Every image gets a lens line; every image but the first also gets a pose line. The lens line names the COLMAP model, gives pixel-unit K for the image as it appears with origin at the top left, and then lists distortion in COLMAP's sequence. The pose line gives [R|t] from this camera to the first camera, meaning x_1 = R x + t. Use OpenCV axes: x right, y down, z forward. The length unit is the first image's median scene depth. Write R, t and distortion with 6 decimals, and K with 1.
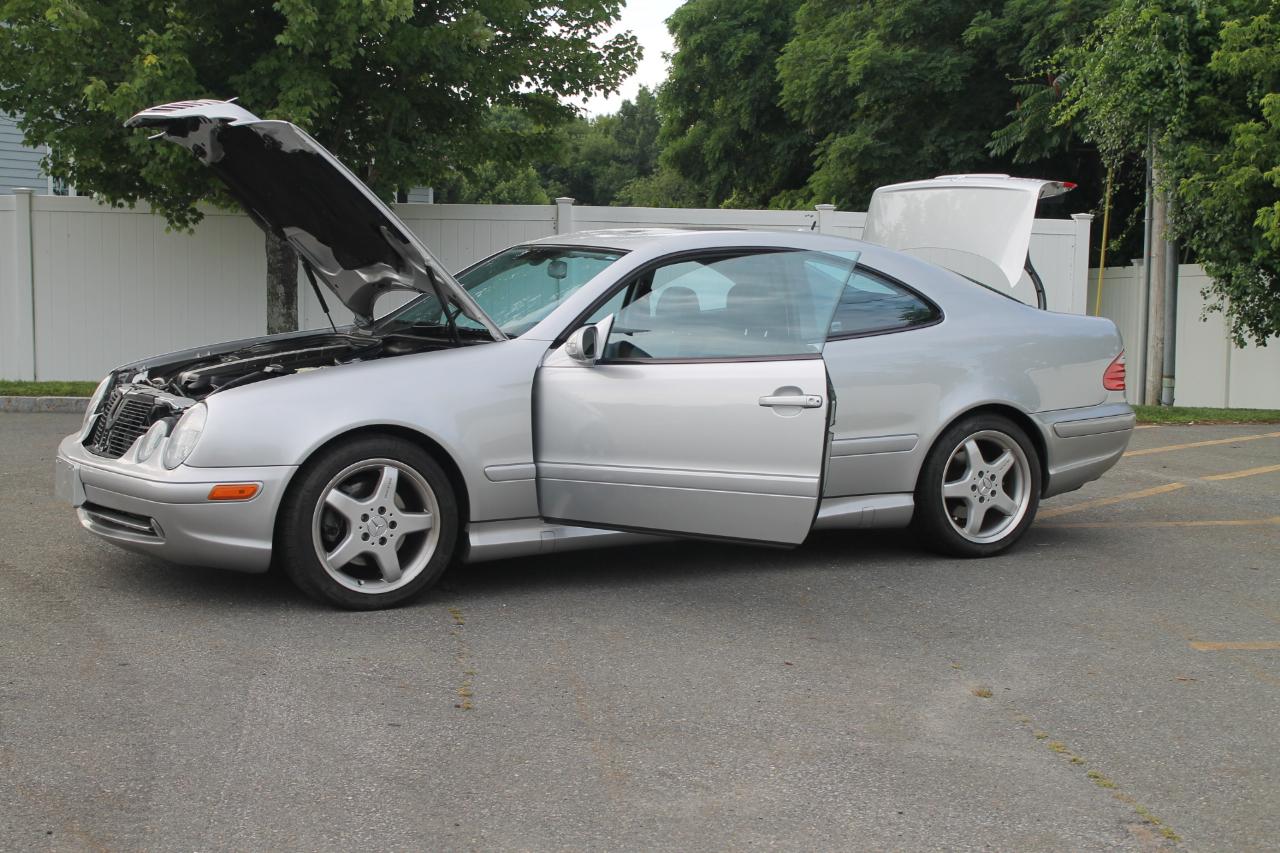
lens RADIAL K [[1777.9, 0, 640.0], [0, 1777.9, 426.5], [0, 0, 1]] dist [-0.045759, 0.079438]
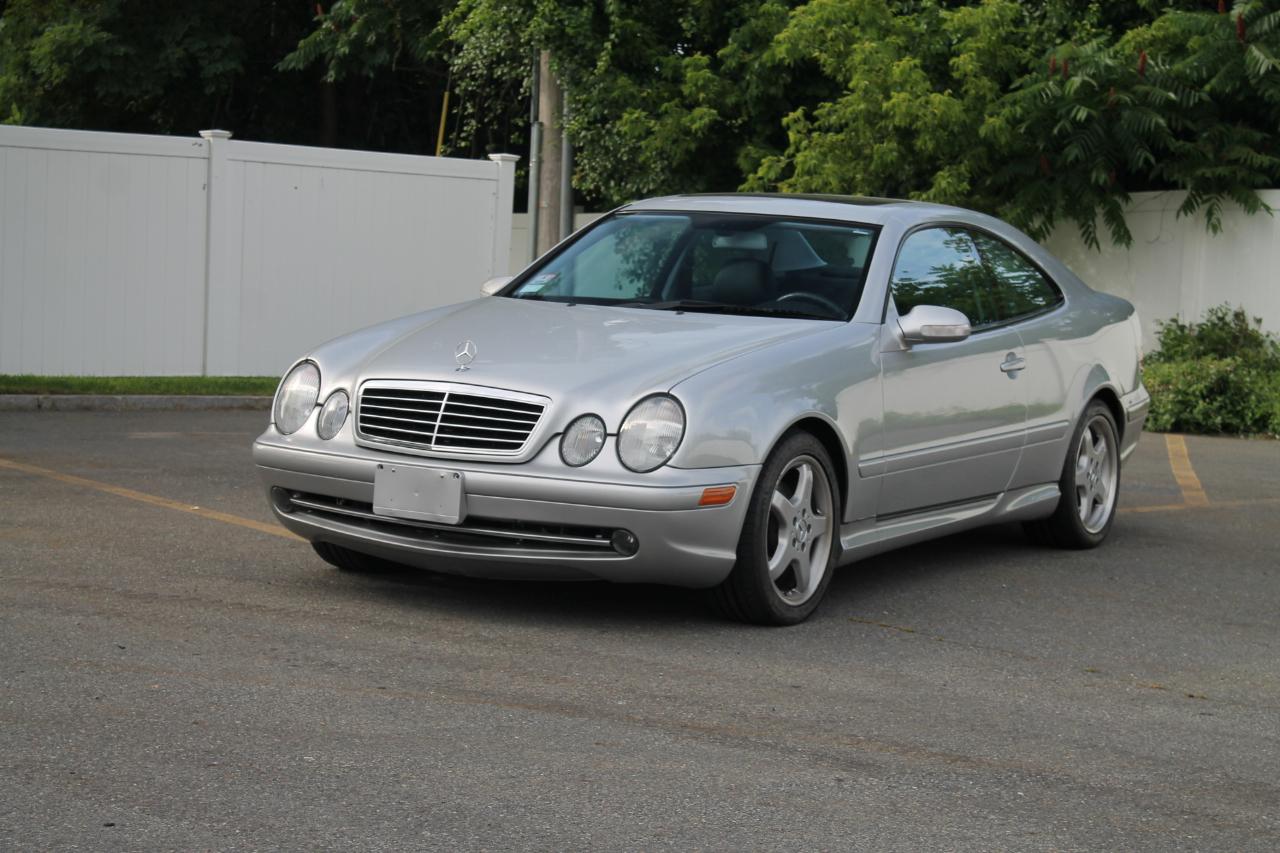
lens RADIAL K [[2472.1, 0, 664.3], [0, 2472.1, 424.9], [0, 0, 1]] dist [-0.063939, 0.126629]
pose [[0.854222, -0.016701, 0.519639, -0.705823], [0.014990, 0.999860, 0.007492, -0.006468], [-0.519692, 0.001390, 0.854353, -0.031207]]
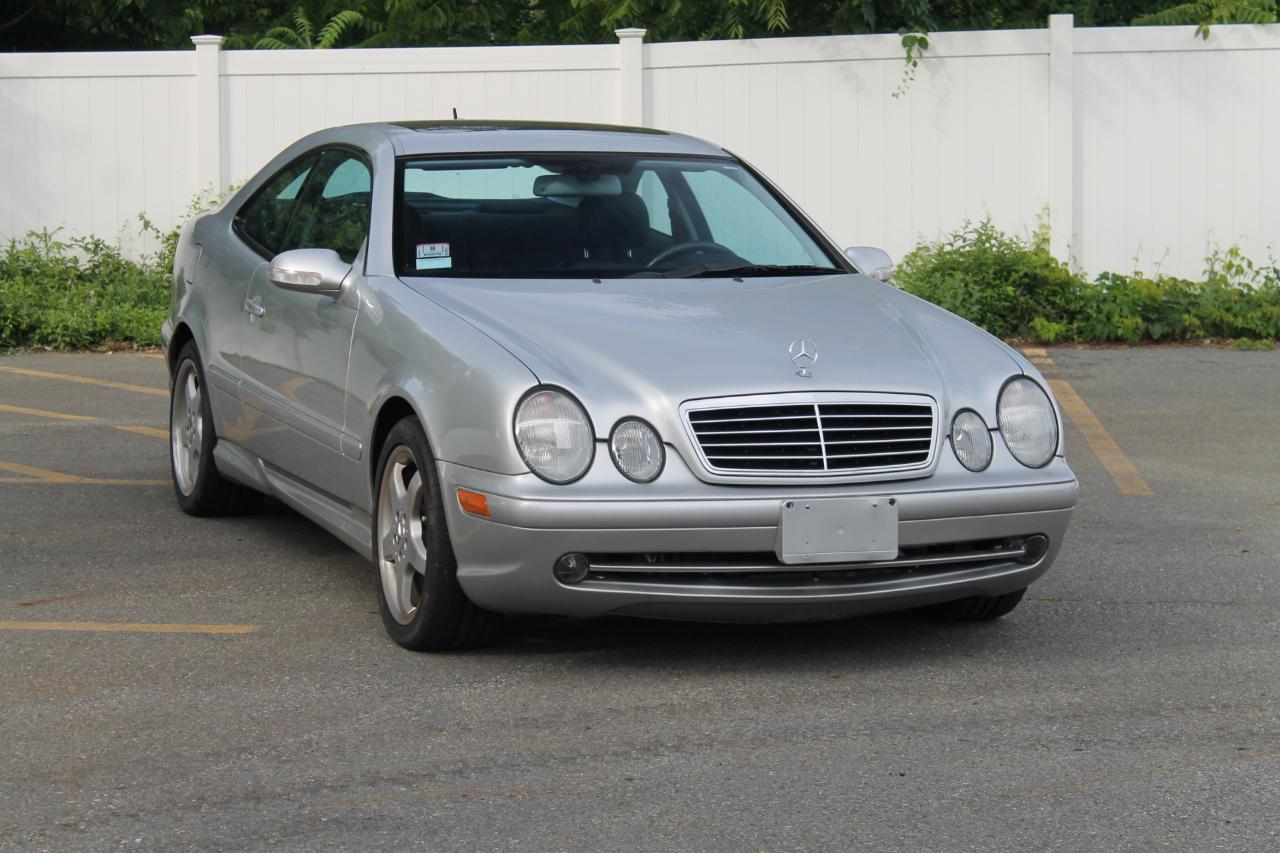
lens RADIAL K [[2903.0, 0, 640.0], [0, 2903.0, 426.5], [0, 0, 1]] dist [-0.041179, 0.135715]
pose [[0.168926, -0.121738, 0.978082, -1.215103], [0.088096, 0.990236, 0.108035, -0.115359], [-0.981684, 0.067915, 0.178001, 0.753978]]
